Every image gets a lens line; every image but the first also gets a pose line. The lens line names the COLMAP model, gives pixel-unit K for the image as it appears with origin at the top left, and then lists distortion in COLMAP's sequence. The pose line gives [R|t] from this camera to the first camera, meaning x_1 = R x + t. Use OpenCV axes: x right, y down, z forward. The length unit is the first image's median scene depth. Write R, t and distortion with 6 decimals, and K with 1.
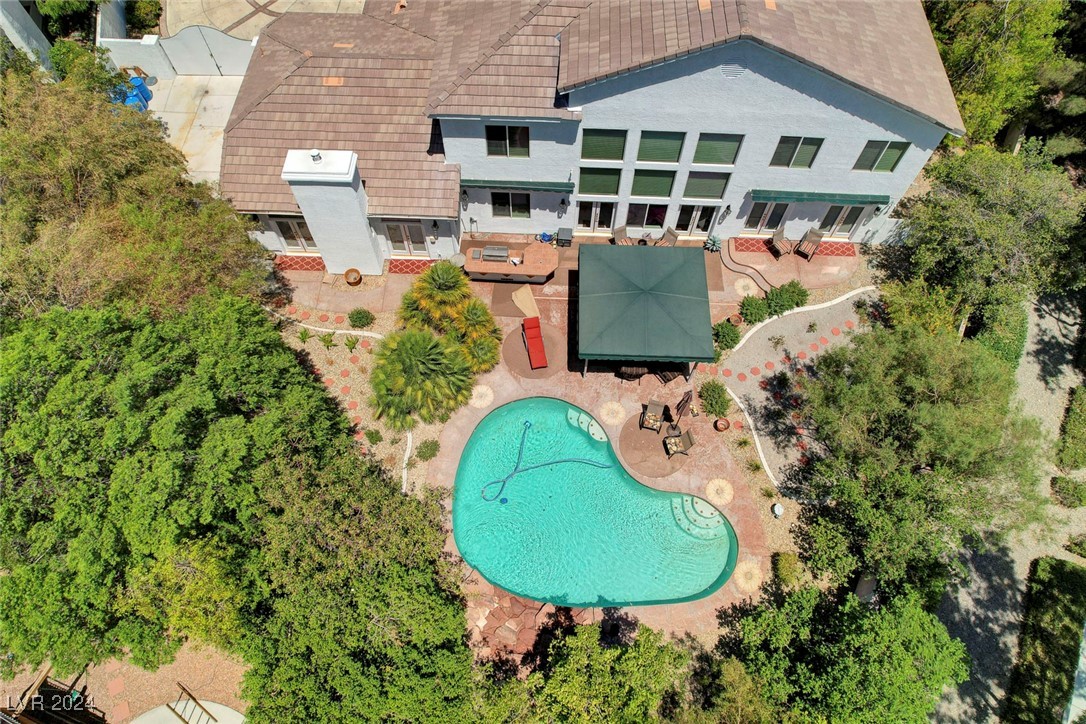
lens RADIAL K [[694.4, 0, 535.3], [0, 694.4, 355.9], [0, 0, 1]] dist [-0.077067, 0.067318]
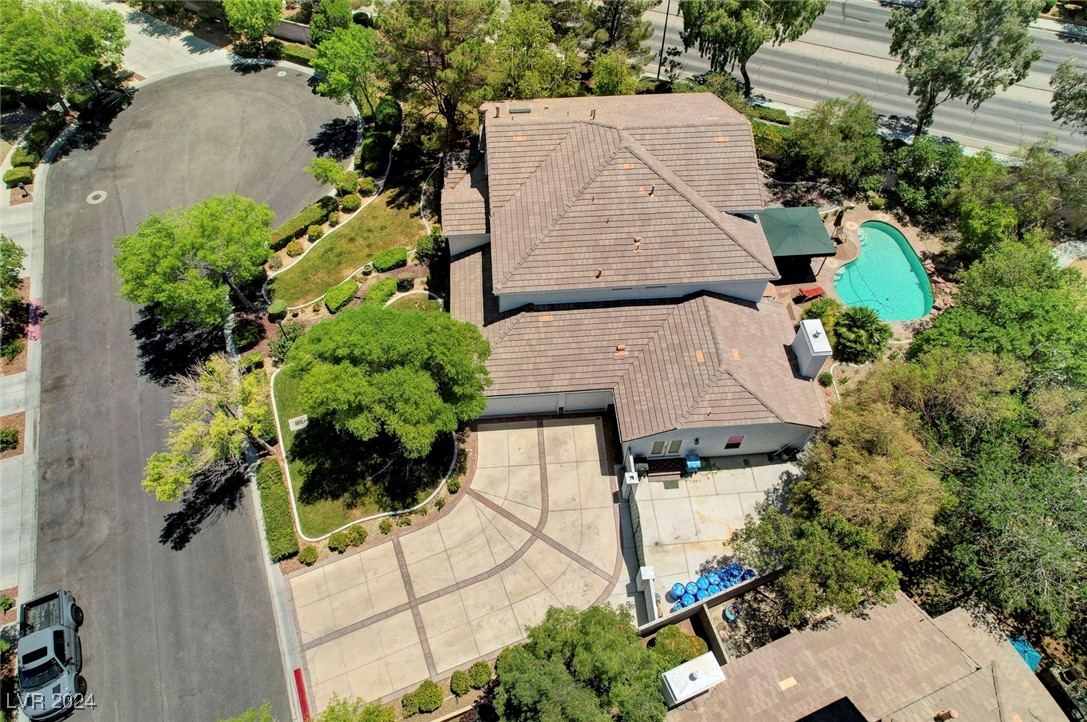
lens RADIAL K [[695.1, 0, 545.5], [0, 695.1, 359.3], [0, 0, 1]] dist [-0.077067, 0.067318]
pose [[-0.118637, -0.815127, 0.567004, -1.132372], [0.875440, 0.183589, 0.447101, -1.465353], [-0.468540, 0.549421, 0.691815, 0.174727]]
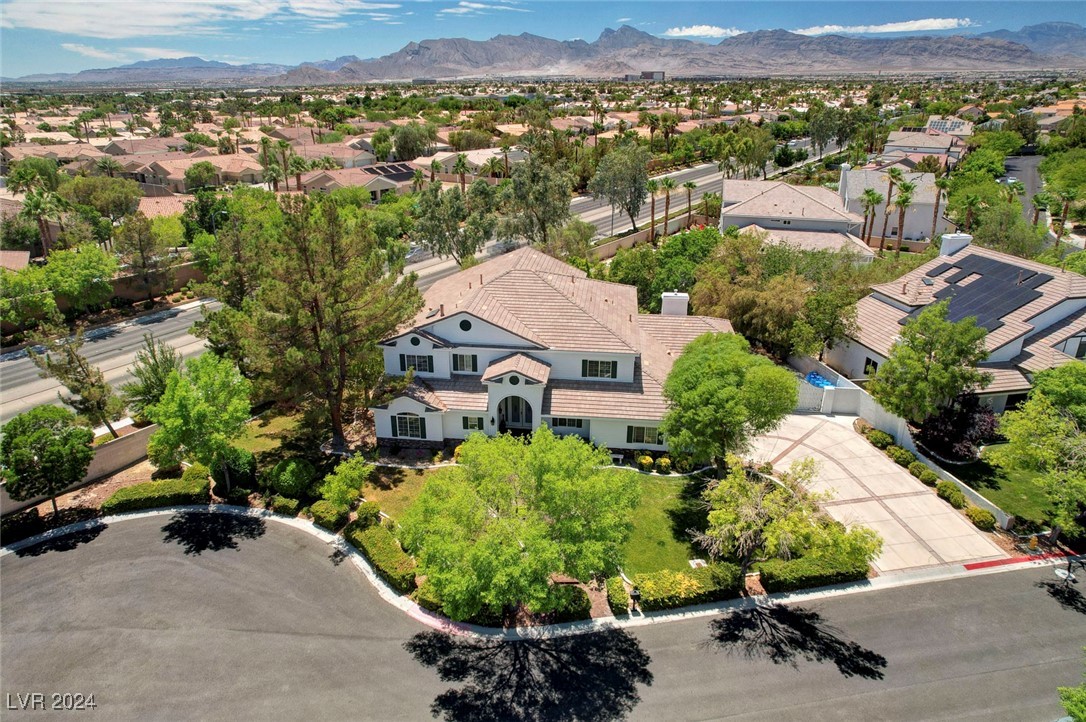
lens RADIAL K [[694.4, 0, 537.5], [0, 694.4, 350.1], [0, 0, 1]] dist [-0.077067, 0.067318]
pose [[-0.997396, -0.032110, 0.064579, 0.037039], [0.060061, 0.125913, 0.990222, -2.742487], [-0.039928, 0.991522, -0.123656, 1.453613]]
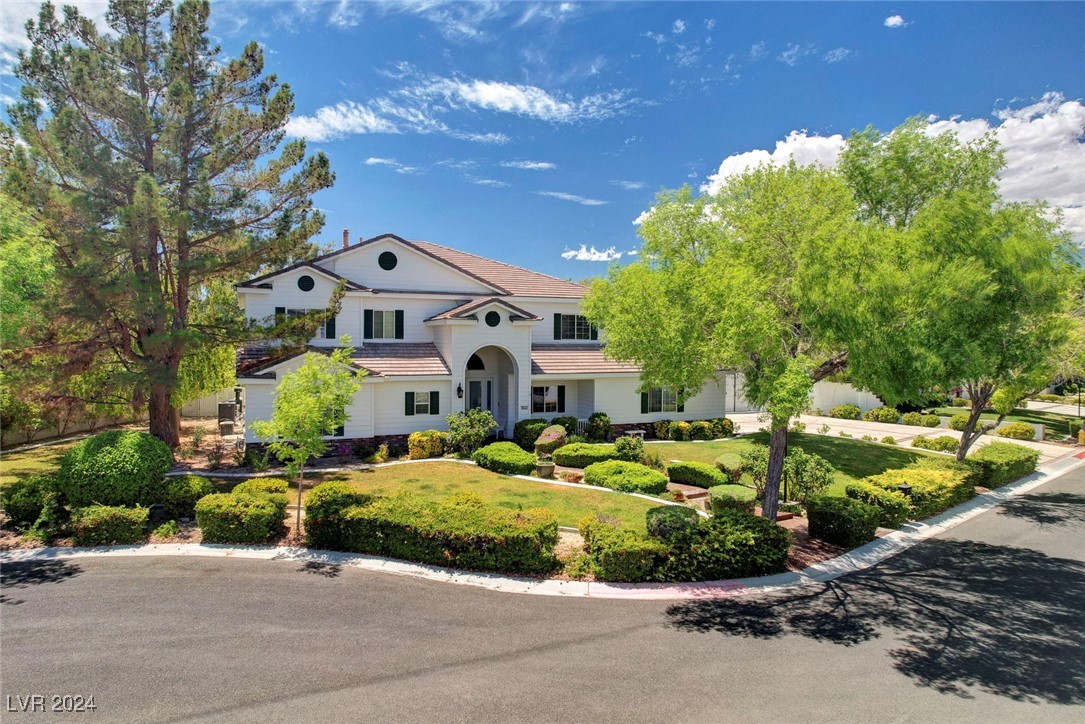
lens RADIAL K [[693.8, 0, 538.2], [0, 693.8, 353.3], [0, 0, 1]] dist [-0.077067, 0.067318]
pose [[-0.901847, -0.000023, -0.432055, 0.638865], [-0.384919, 0.454235, 0.803435, -1.891912], [0.196236, 0.890882, -0.409660, 1.849087]]
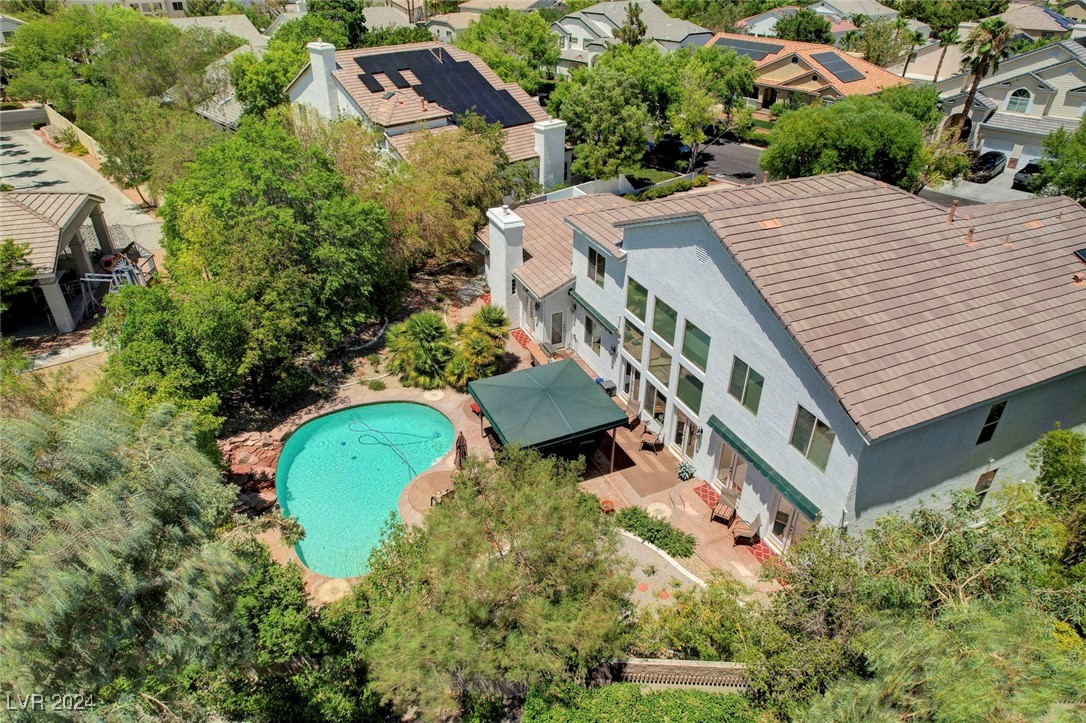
lens RADIAL K [[694.4, 0, 539.8], [0, 694.4, 350.9], [0, 0, 1]] dist [-0.077067, 0.067318]
pose [[0.449174, 0.458458, -0.766850, 0.918413], [-0.791789, 0.601884, -0.103948, -0.009617], [0.413899, 0.653875, 0.633353, 0.258180]]
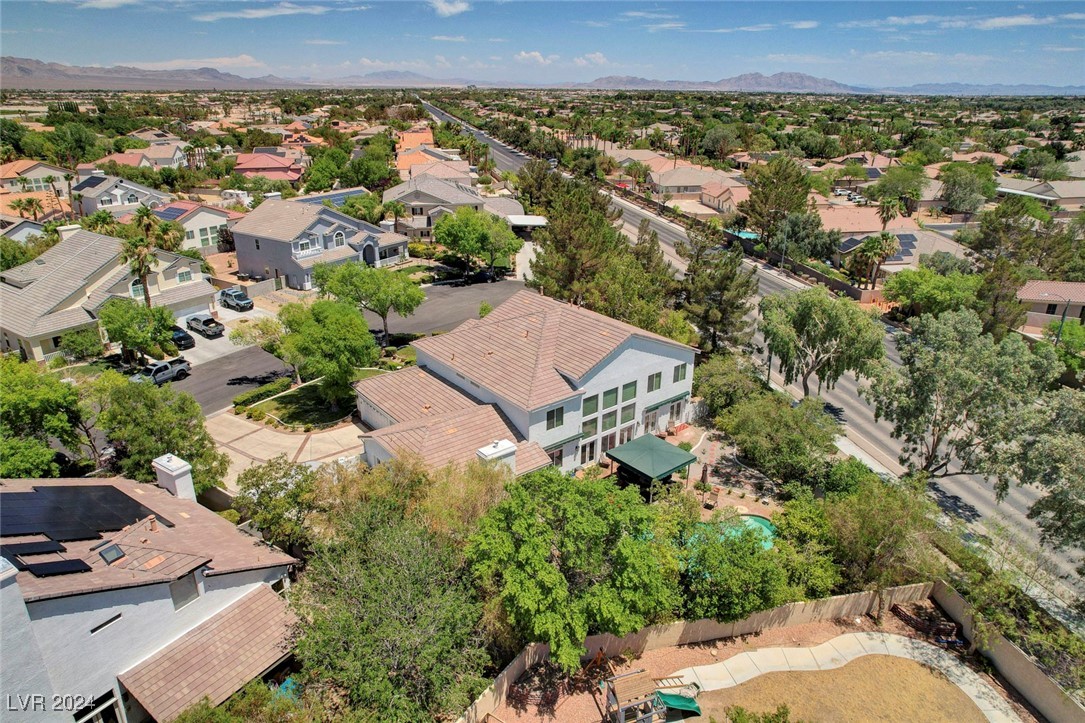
lens RADIAL K [[693.8, 0, 540.1], [0, 693.8, 360.5], [0, 0, 1]] dist [-0.077067, 0.067318]
pose [[0.755197, -0.245128, 0.607938, -1.215485], [0.577353, 0.687903, -0.439833, 0.417975], [-0.310387, 0.683156, 0.661028, -0.412433]]
